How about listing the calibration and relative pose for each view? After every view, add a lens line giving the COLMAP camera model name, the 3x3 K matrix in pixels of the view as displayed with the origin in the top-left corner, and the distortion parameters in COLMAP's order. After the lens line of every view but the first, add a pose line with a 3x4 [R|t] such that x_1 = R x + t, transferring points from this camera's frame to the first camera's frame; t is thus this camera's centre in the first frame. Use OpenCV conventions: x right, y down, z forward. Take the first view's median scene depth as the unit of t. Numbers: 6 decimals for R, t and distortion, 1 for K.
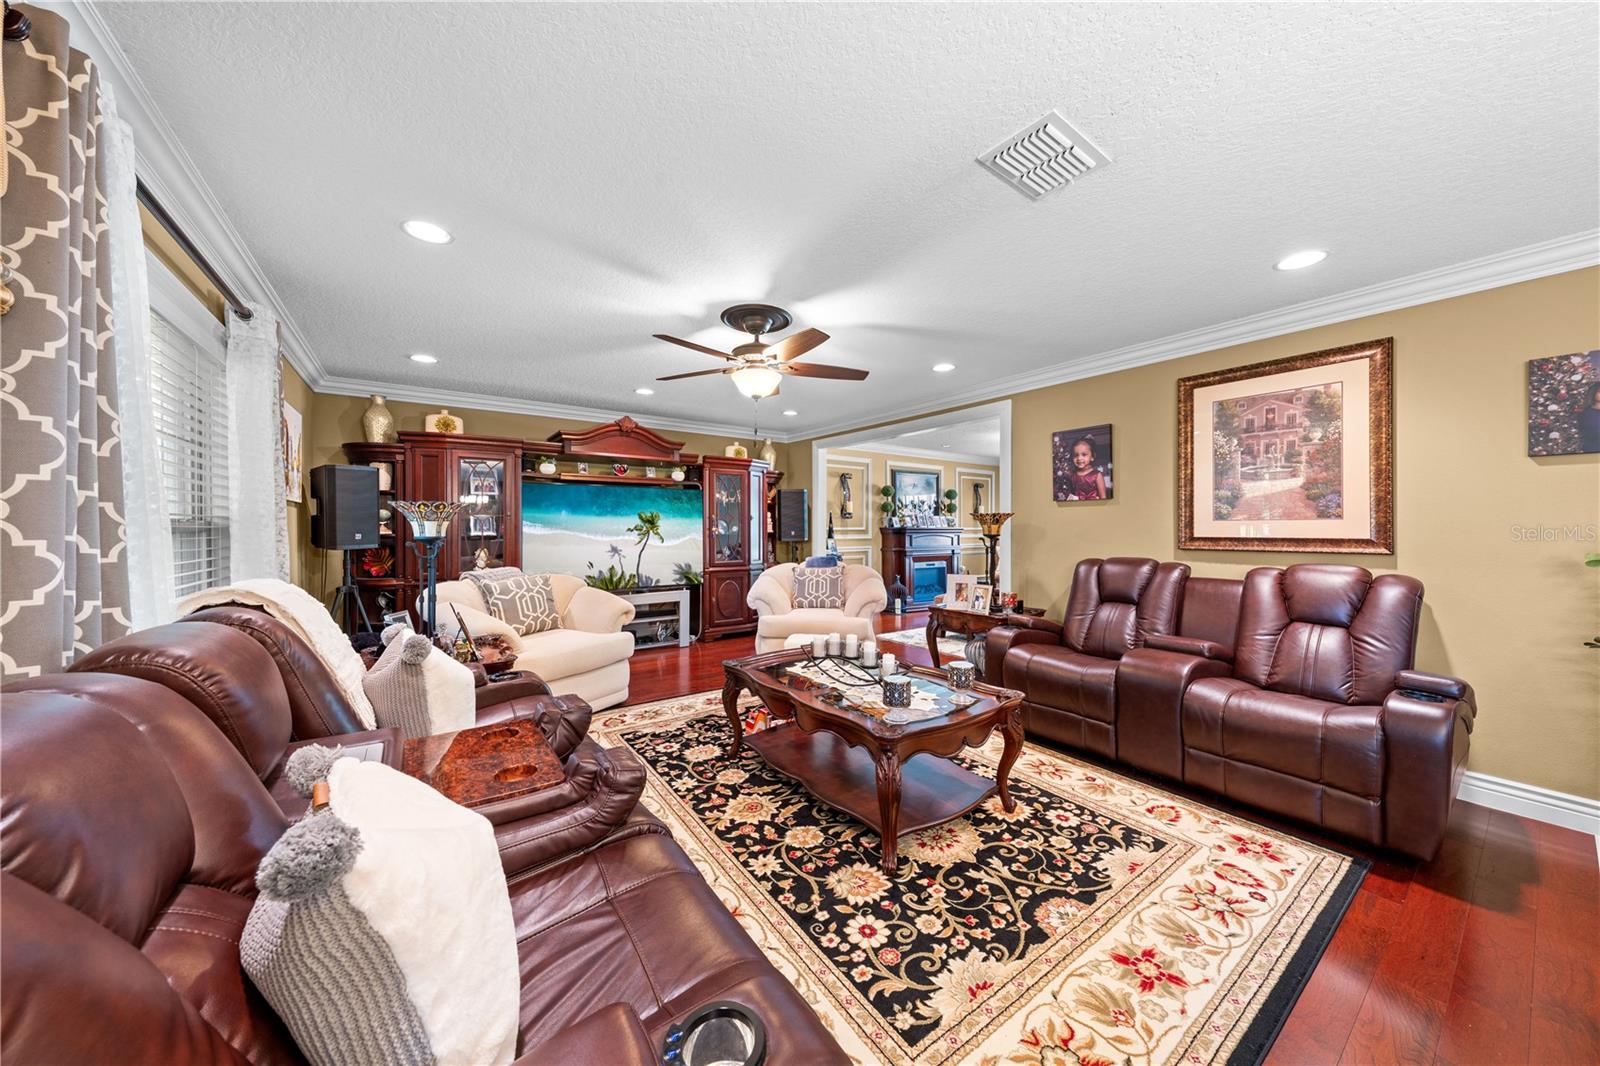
lens RADIAL K [[541.1, 0, 800.0], [0, 541.1, 527.9], [0, 0, 1]] dist [-0.005126, 0.000663]
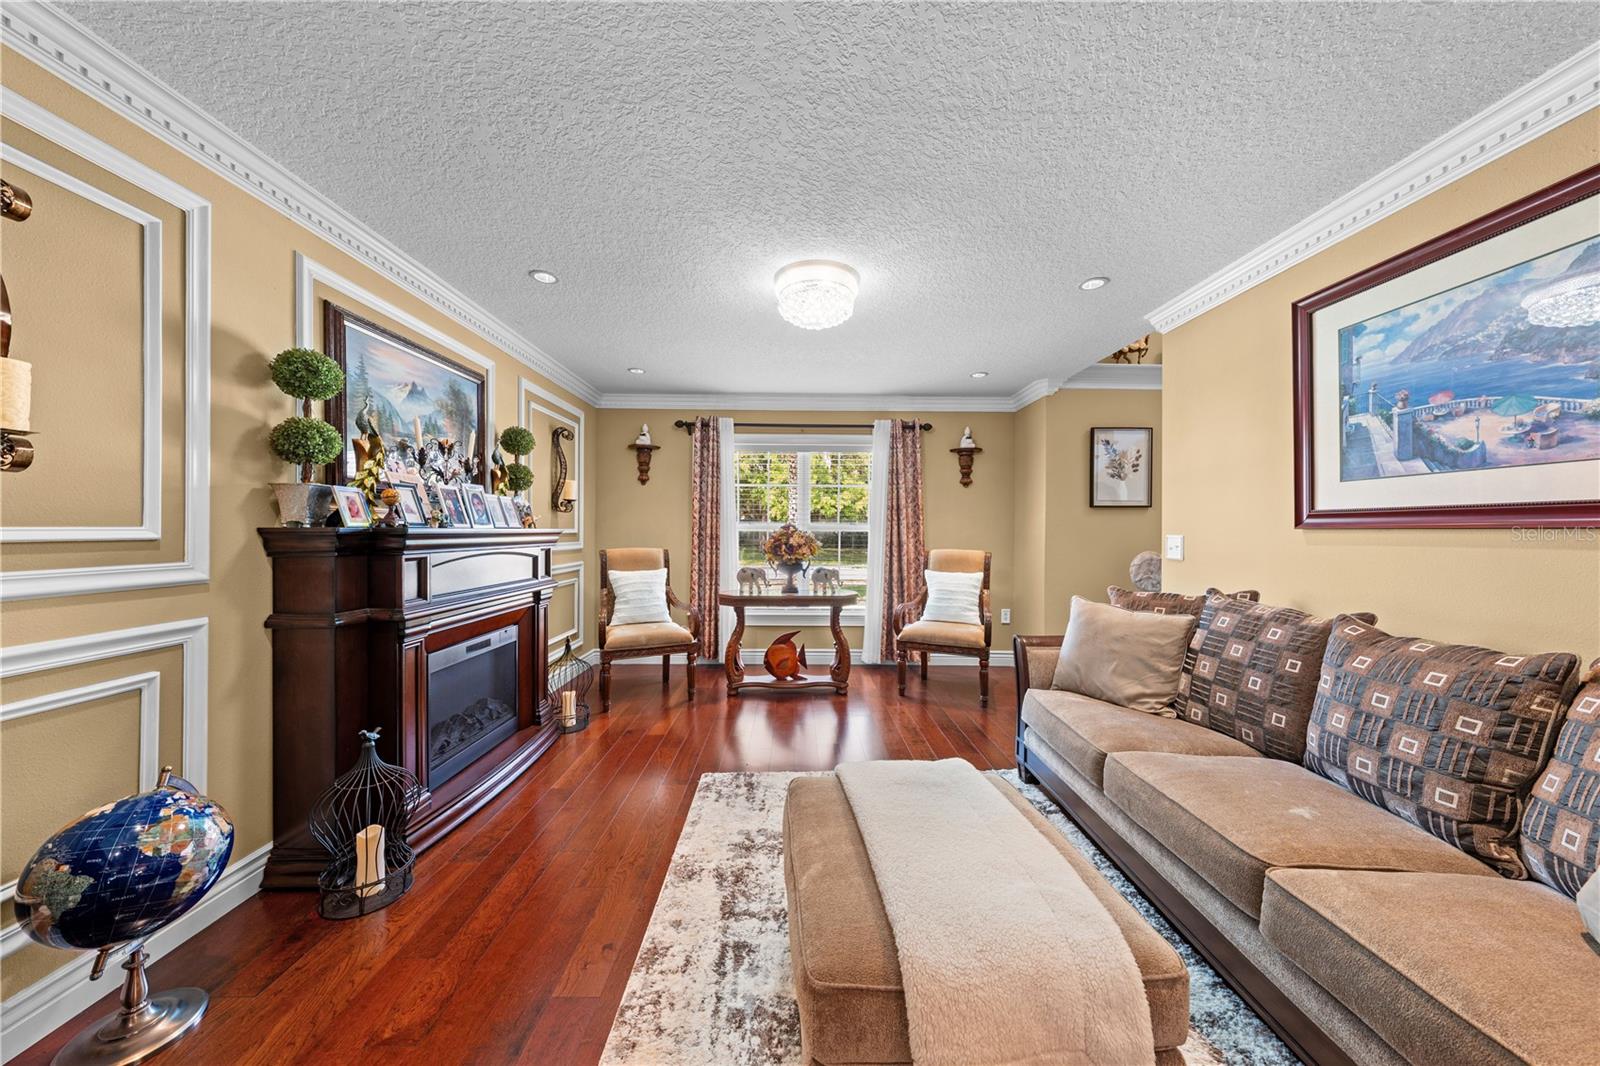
lens RADIAL K [[541.1, 0, 801.0], [0, 541.1, 524.9], [0, 0, 1]] dist [-0.005126, 0.000663]
pose [[0.564832, 0.007195, 0.825174, 0.221820], [-0.002307, 0.999972, -0.007140, -0.002273], [-0.825202, 0.002129, 0.564833, 1.694940]]
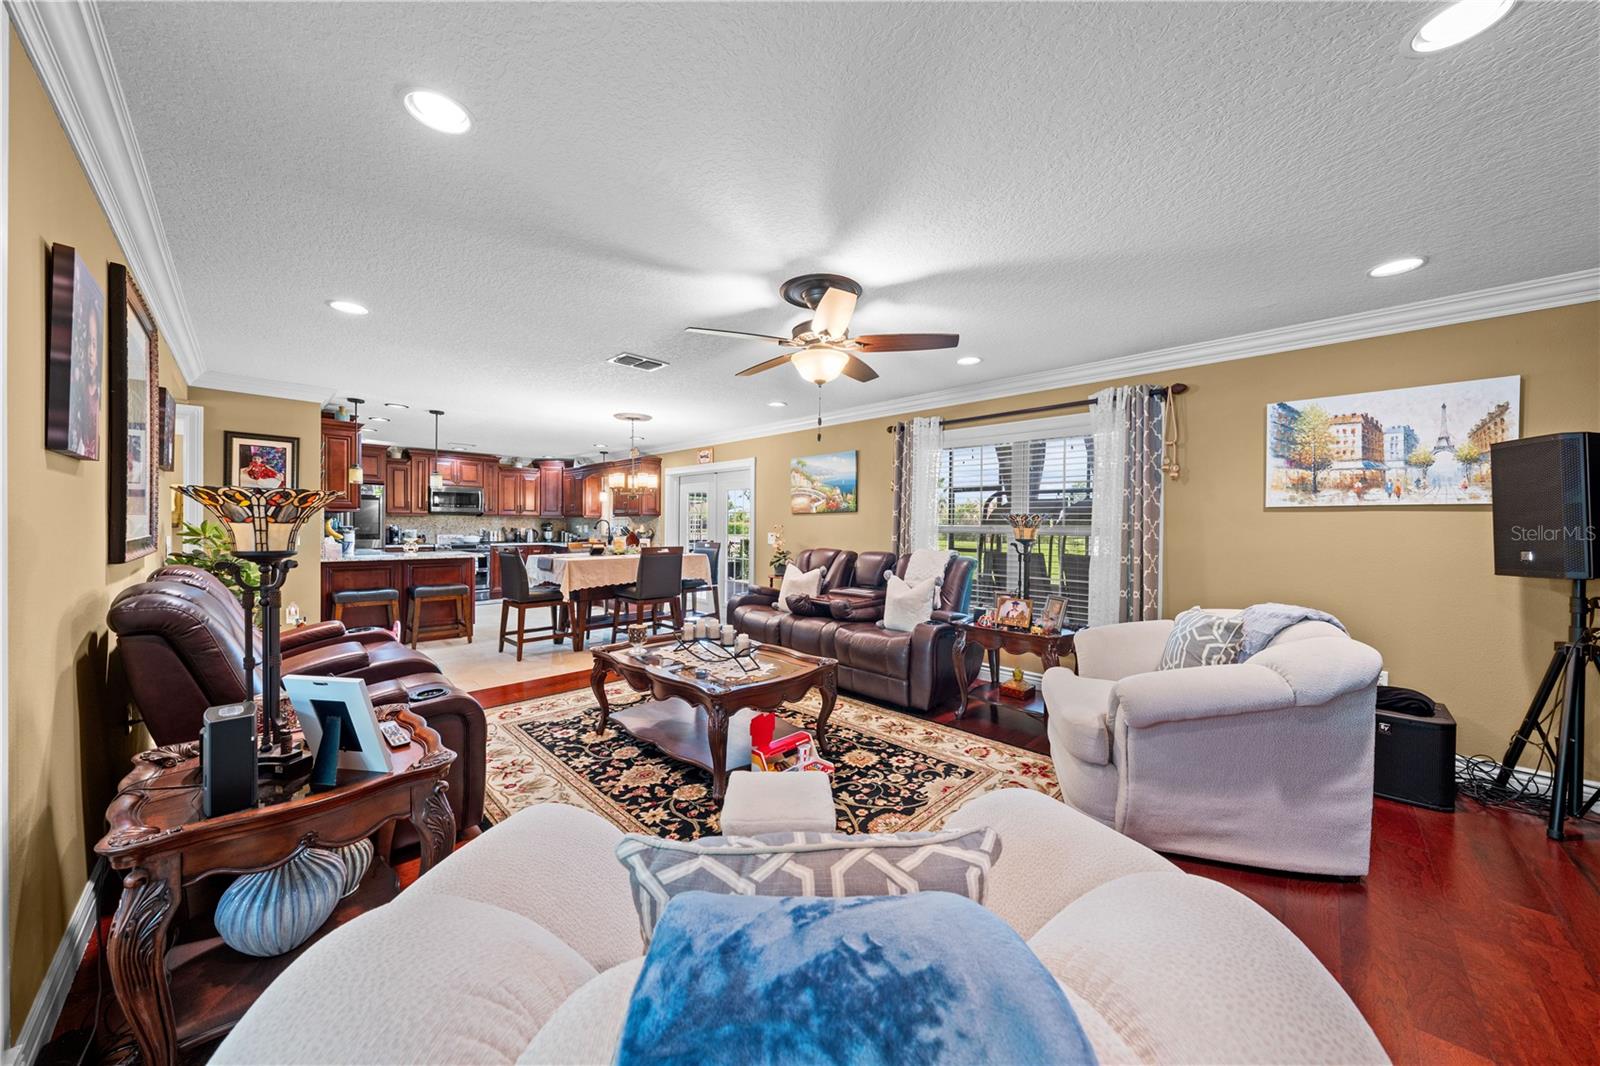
lens RADIAL K [[541.1, 0, 800.7], [0, 541.1, 528.9], [0, 0, 1]] dist [-0.005126, 0.000663]
pose [[-0.983191, -0.009703, -0.182321, 0.102908], [-0.011546, 0.999892, 0.009045, -0.012143], [0.182214, 0.010998, -0.983197, 1.783809]]
